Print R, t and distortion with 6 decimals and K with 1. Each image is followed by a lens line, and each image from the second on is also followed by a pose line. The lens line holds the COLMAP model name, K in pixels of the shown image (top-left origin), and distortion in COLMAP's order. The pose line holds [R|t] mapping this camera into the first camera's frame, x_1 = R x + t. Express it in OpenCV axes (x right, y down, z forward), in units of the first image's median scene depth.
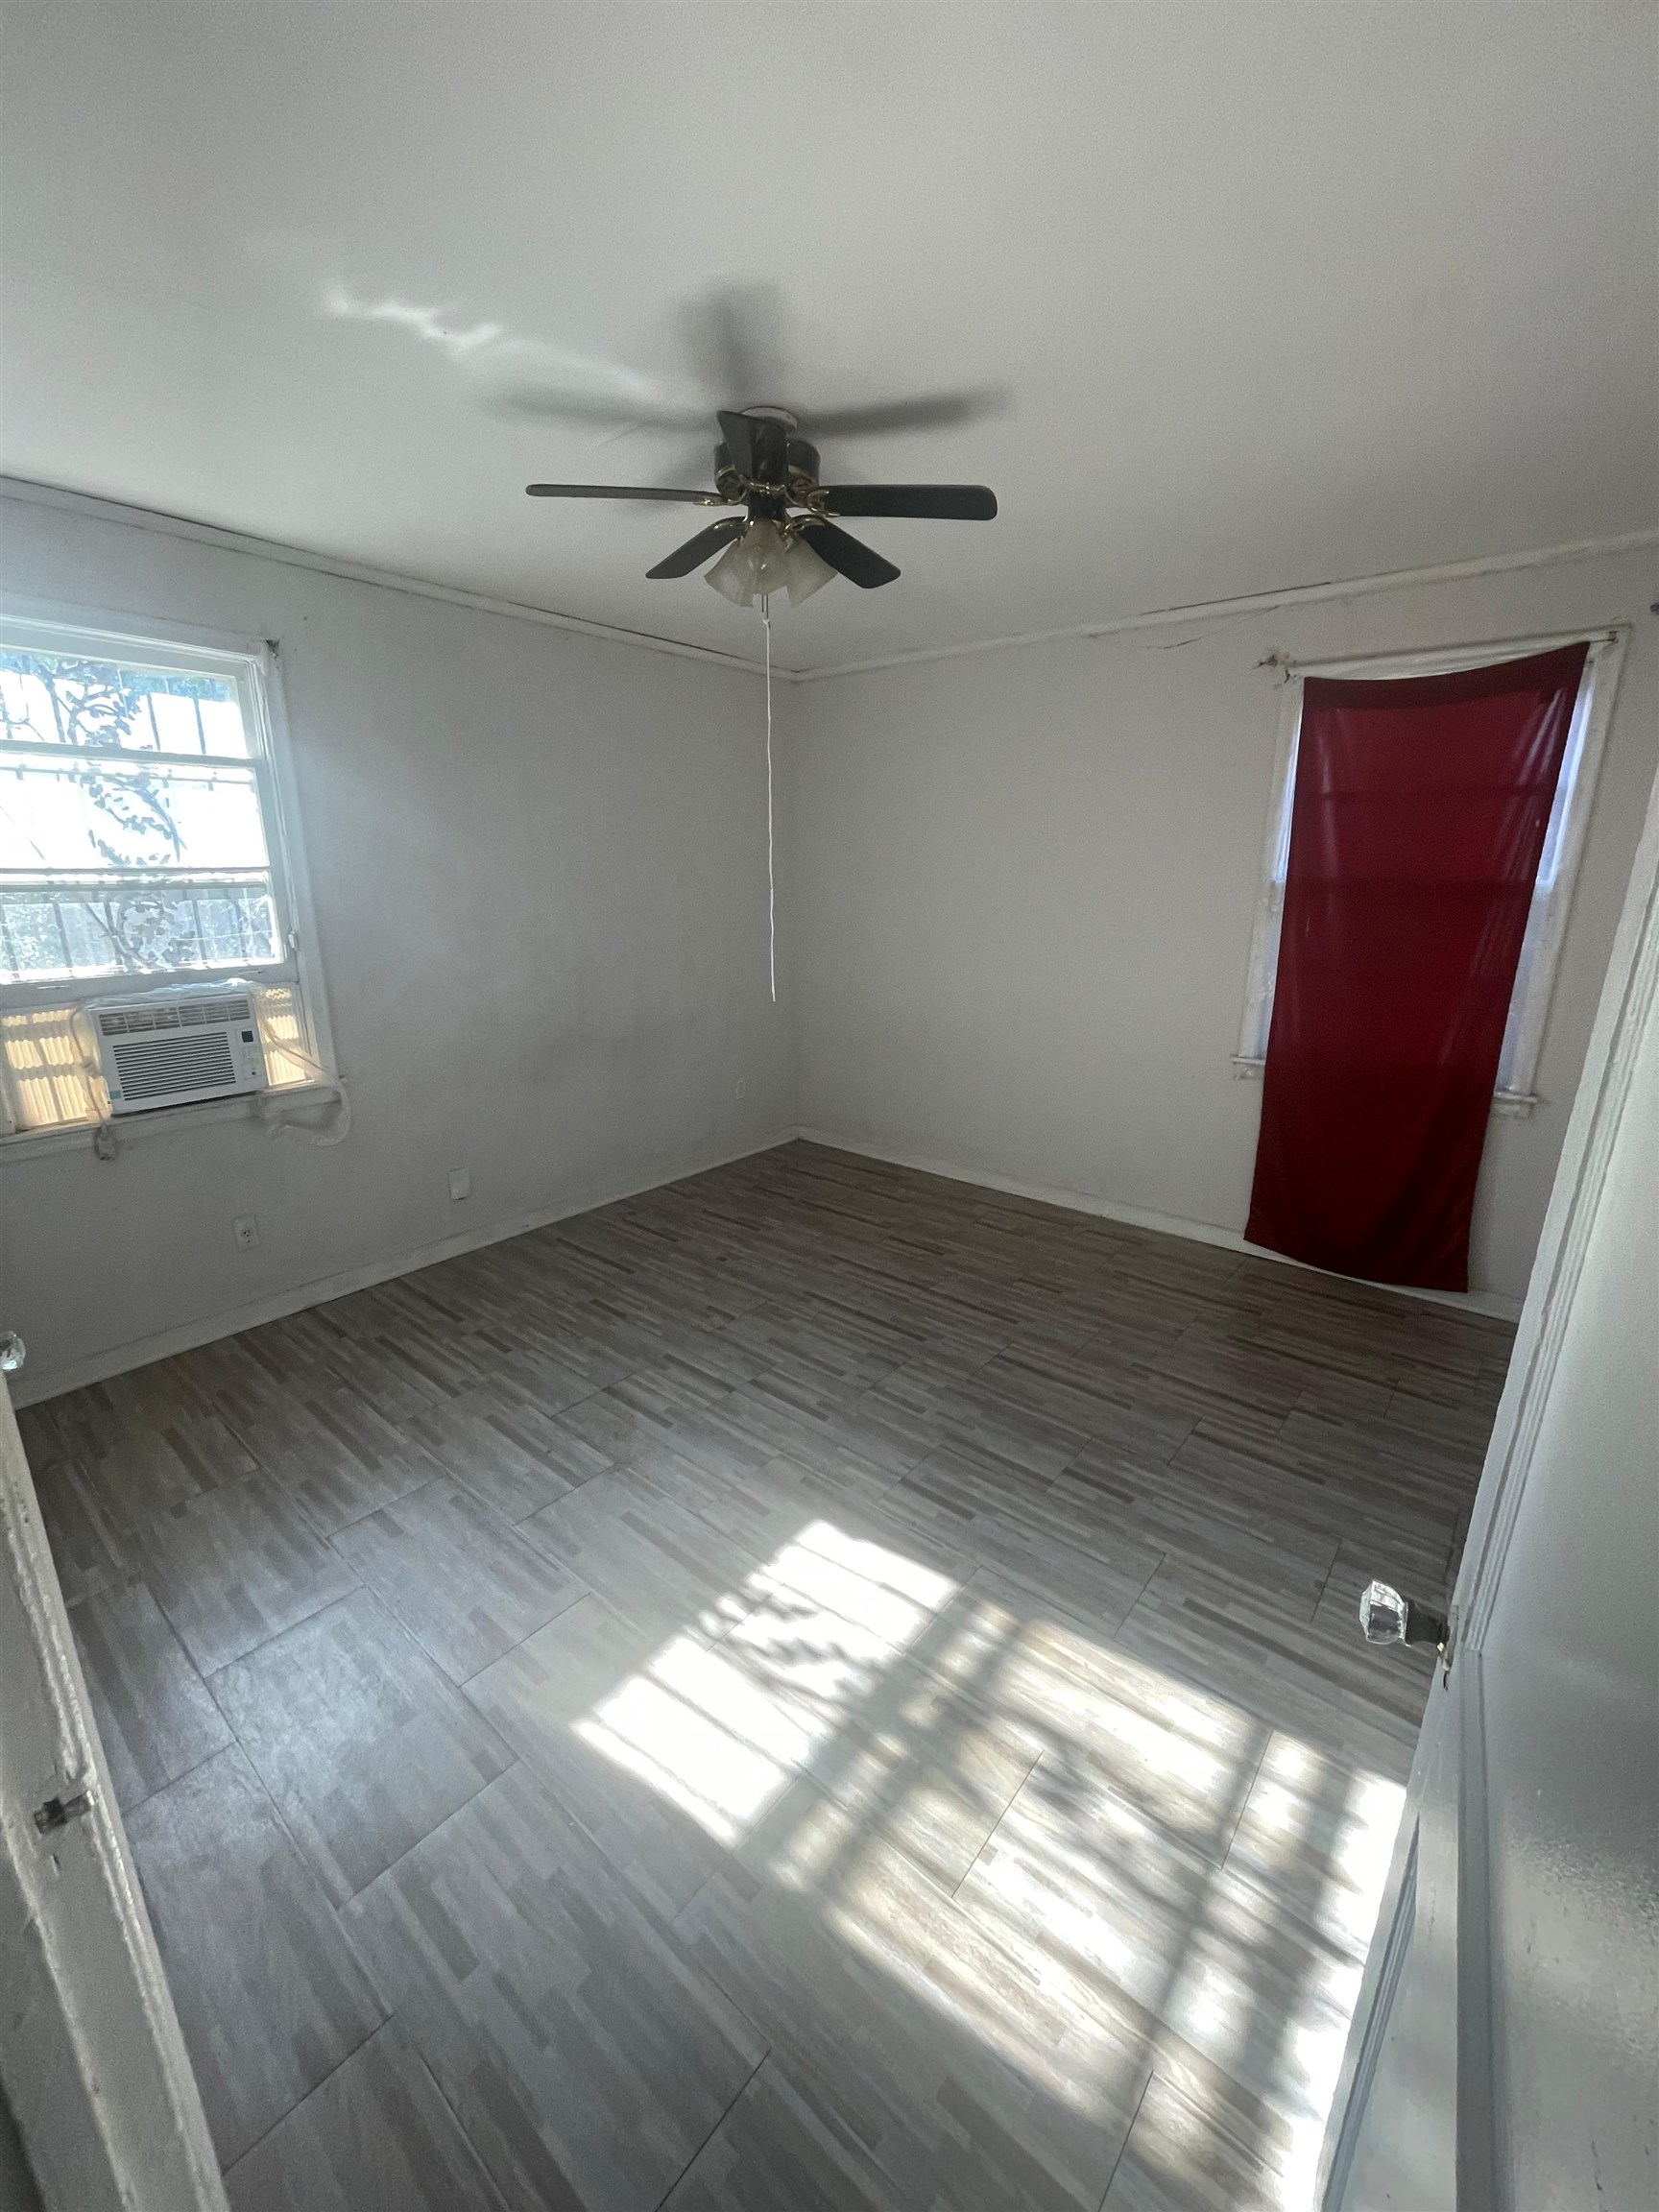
lens RADIAL K [[884.4, 0, 835.9], [0, 884.4, 1106.3], [0, 0, 1]] dist [-0.002917, -0.000604]
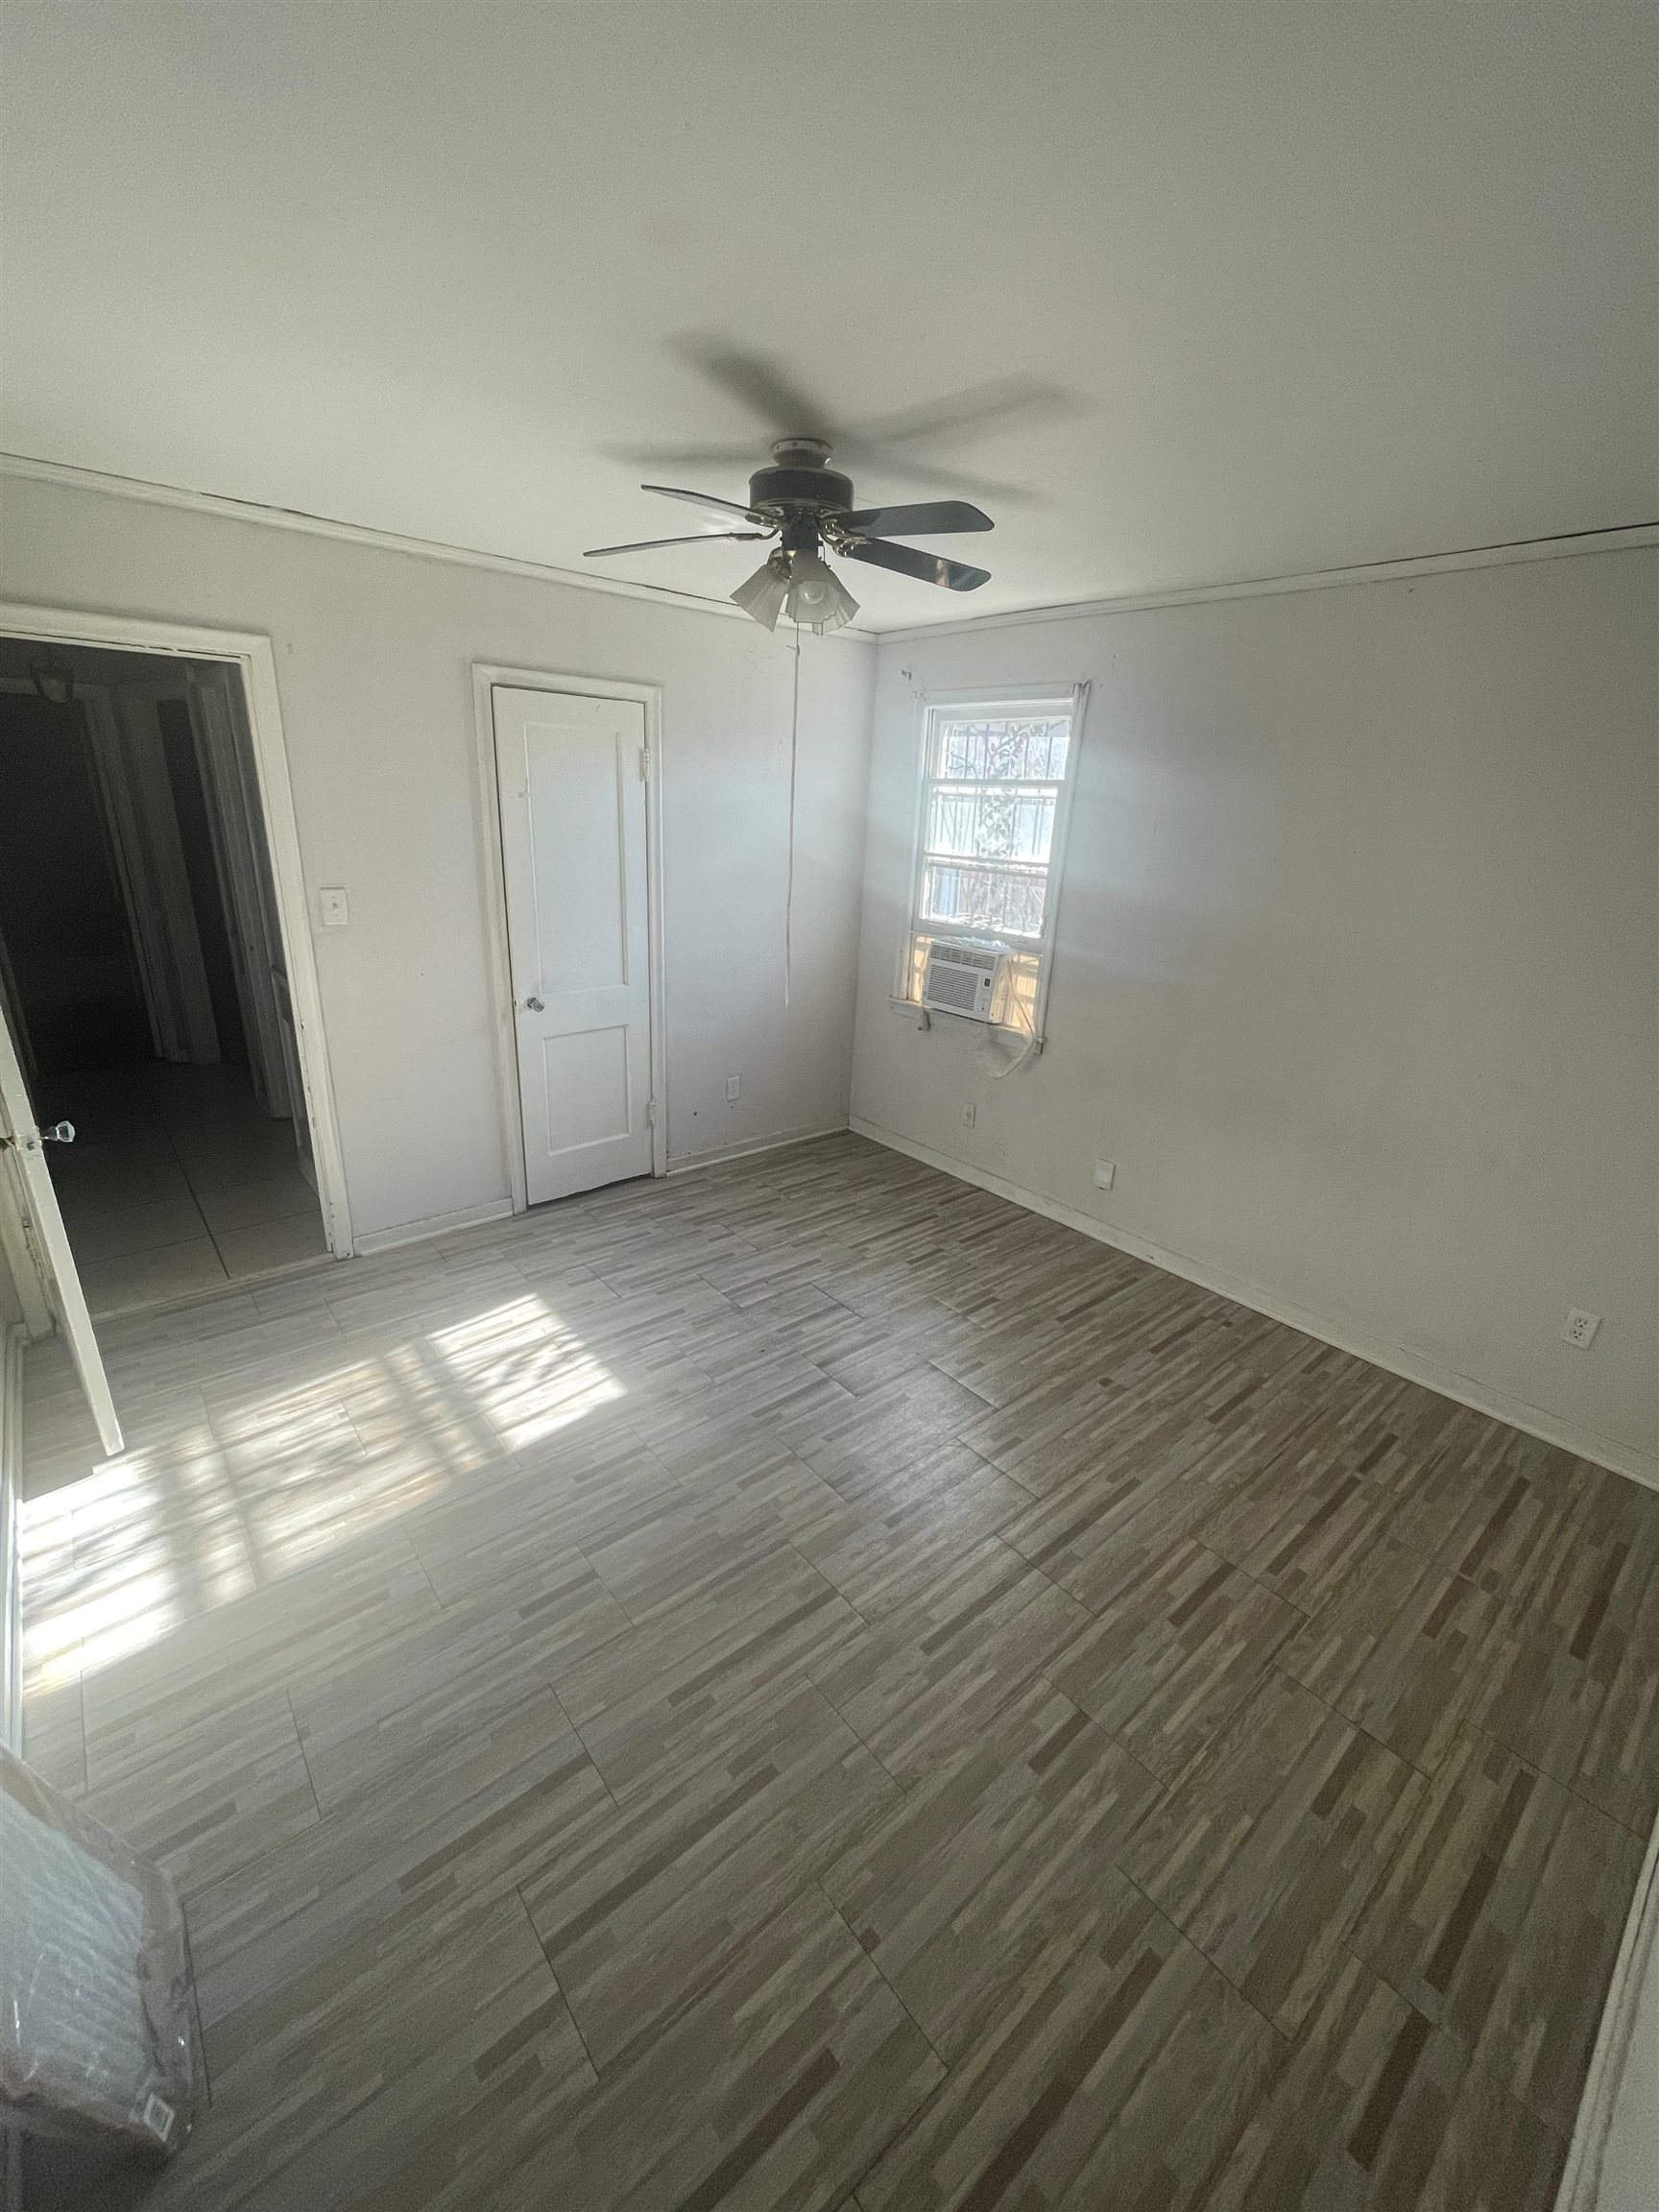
lens RADIAL K [[884.4, 0, 833.1], [0, 884.4, 1111.1], [0, 0, 1]] dist [-0.002917, -0.000604]
pose [[-0.172126, 0.324257, -0.930177, 0.827971], [-0.304476, 0.880520, 0.363289, -0.371818], [0.936839, 0.345748, -0.052832, 1.021261]]
